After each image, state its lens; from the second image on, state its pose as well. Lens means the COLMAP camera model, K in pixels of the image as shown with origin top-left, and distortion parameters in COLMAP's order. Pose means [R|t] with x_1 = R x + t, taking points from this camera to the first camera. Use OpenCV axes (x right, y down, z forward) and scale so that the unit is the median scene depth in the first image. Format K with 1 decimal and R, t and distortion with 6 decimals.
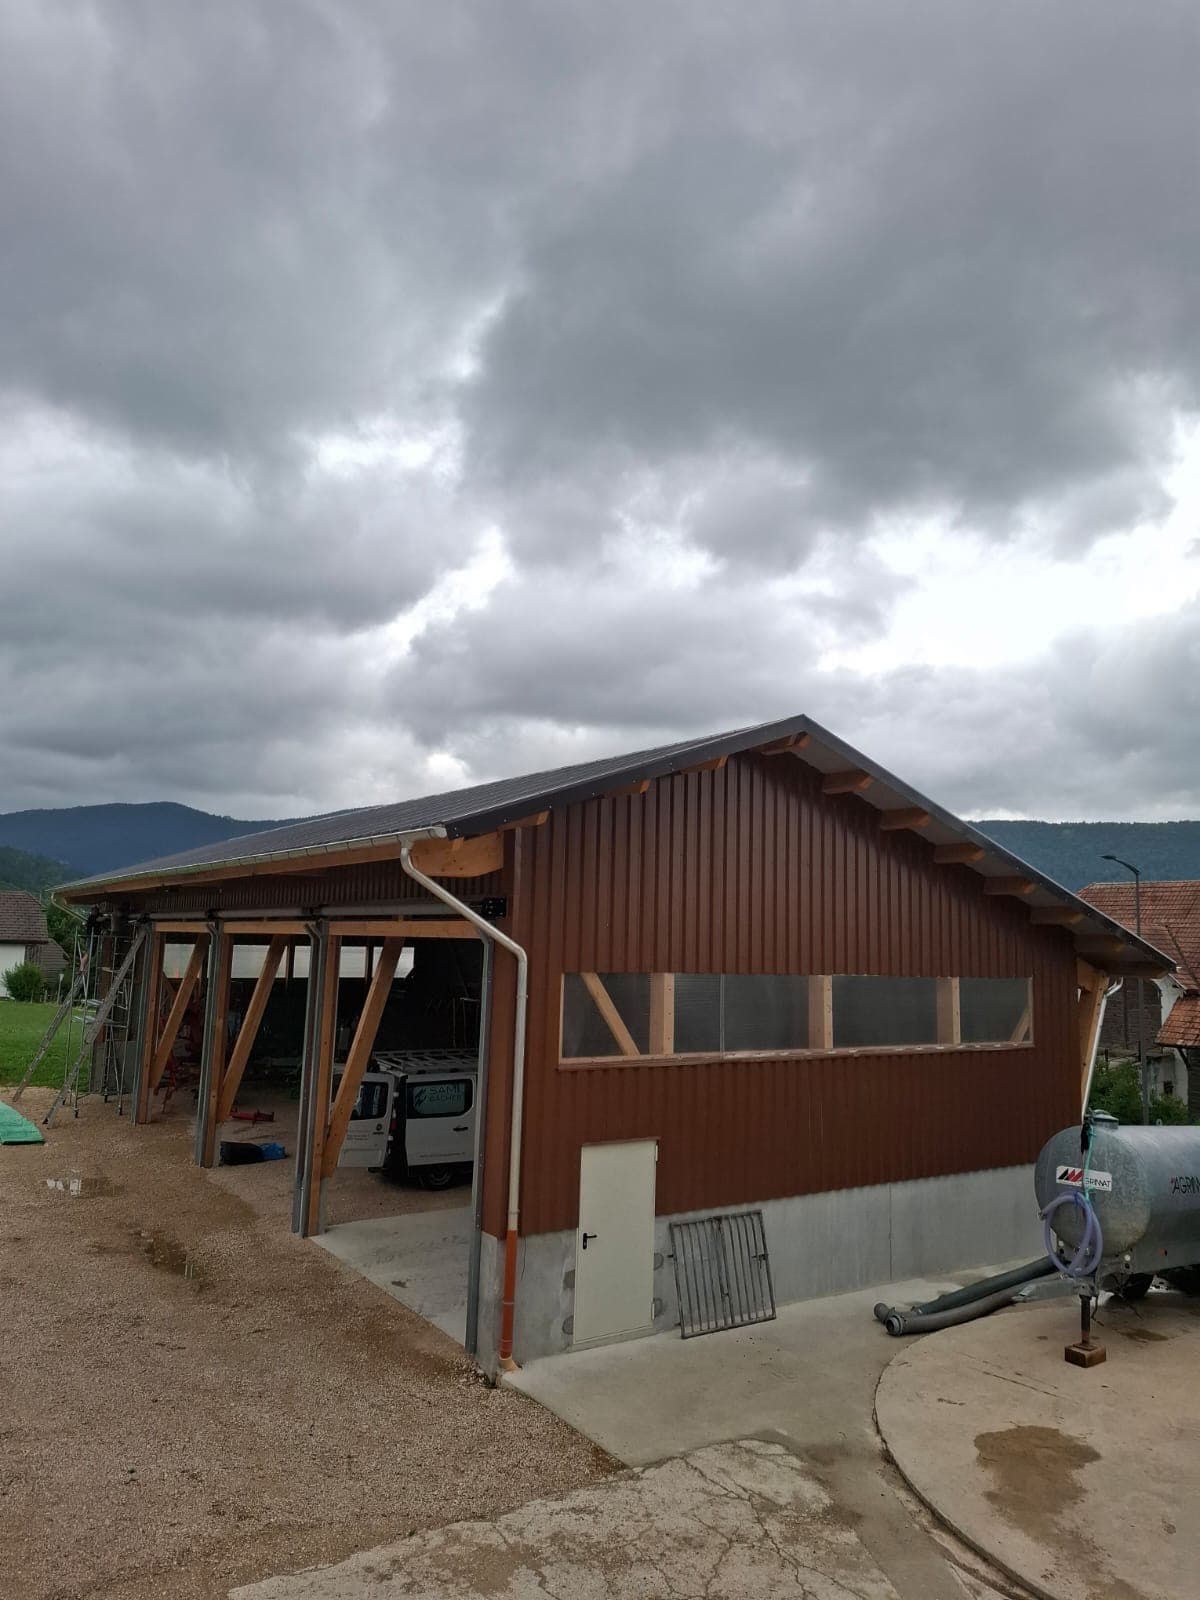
lens RADIAL K [[1092.4, 0, 620.4], [0, 1092.4, 795.4], [0, 0, 1]] dist [0.100378, -0.108291]
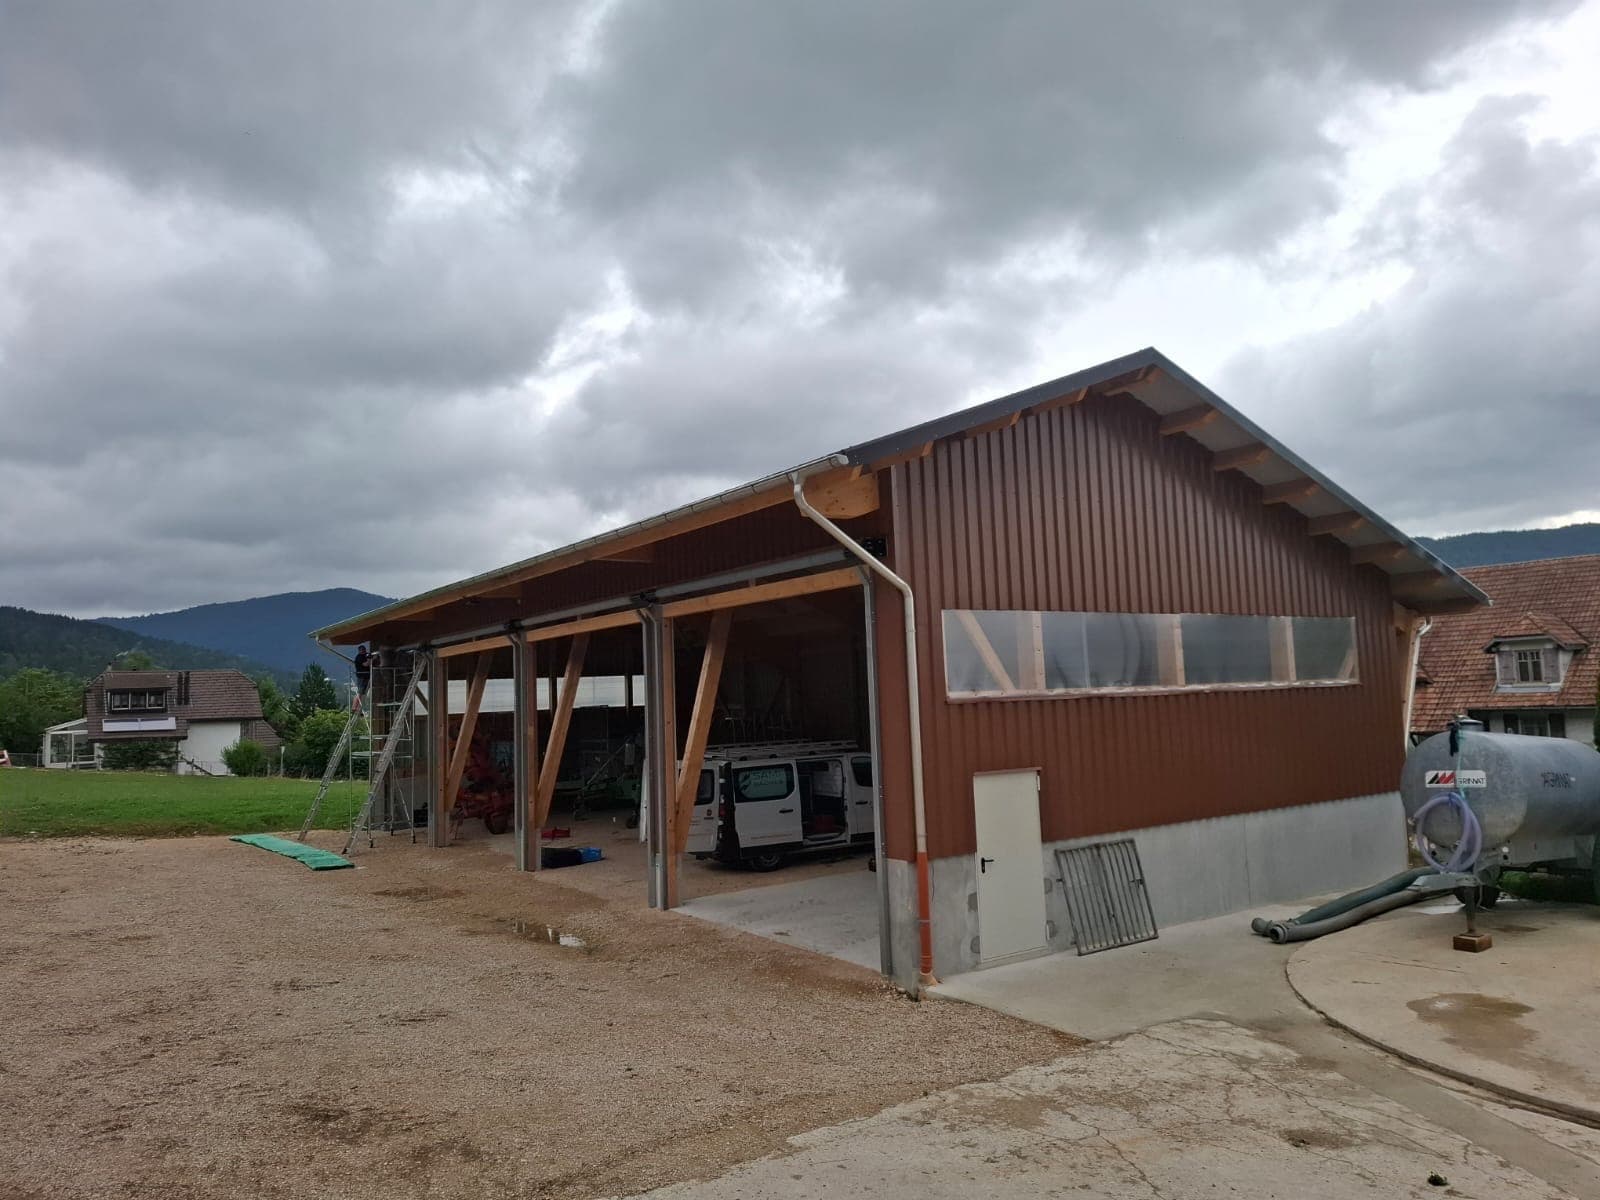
lens RADIAL K [[1096.8, 0, 800.0], [0, 1096.8, 600.0], [0, 0, 1]] dist [0.112932, -0.132782]
pose [[0.997701, -0.063926, 0.022481, -0.194279], [0.063279, 0.997591, 0.028408, 0.108768], [-0.024242, -0.026920, 0.999344, -0.013284]]
